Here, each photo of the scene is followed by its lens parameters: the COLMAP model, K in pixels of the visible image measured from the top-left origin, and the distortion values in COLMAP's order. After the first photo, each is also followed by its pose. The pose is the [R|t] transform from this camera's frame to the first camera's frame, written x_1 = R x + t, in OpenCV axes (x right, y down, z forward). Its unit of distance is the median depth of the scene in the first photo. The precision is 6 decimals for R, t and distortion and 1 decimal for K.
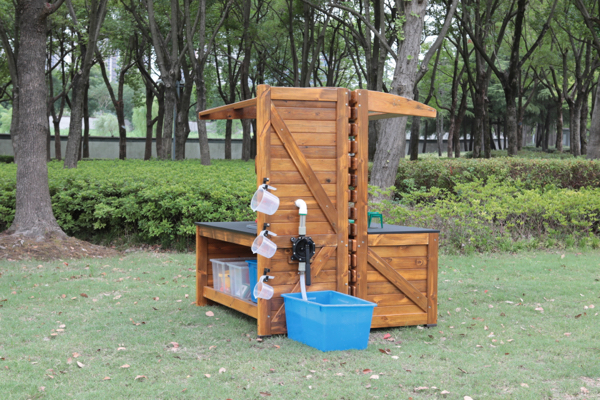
lens RADIAL K [[929.3, 0, 300.8], [0, 929.3, 199.7], [0, 0, 1]] dist [-0.021031, 0.000000]
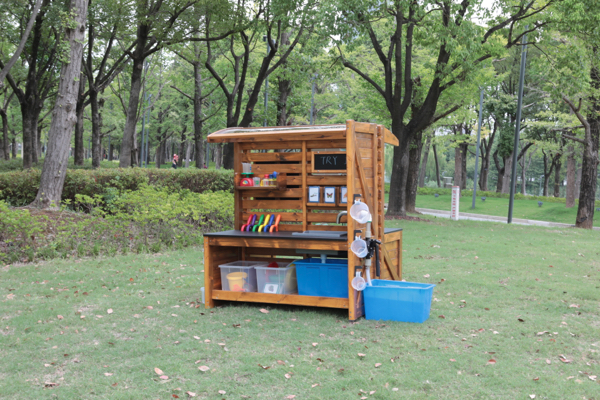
lens RADIAL K [[800.0, 0, 298.6], [0, 800.0, 210.7], [0, 0, 1]] dist [-0.006488, 0.000000]
pose [[0.740684, -0.039698, 0.670679, -0.789428], [0.028181, 0.999210, 0.028021, -0.032193], [-0.671262, -0.001854, 0.741218, 0.238802]]
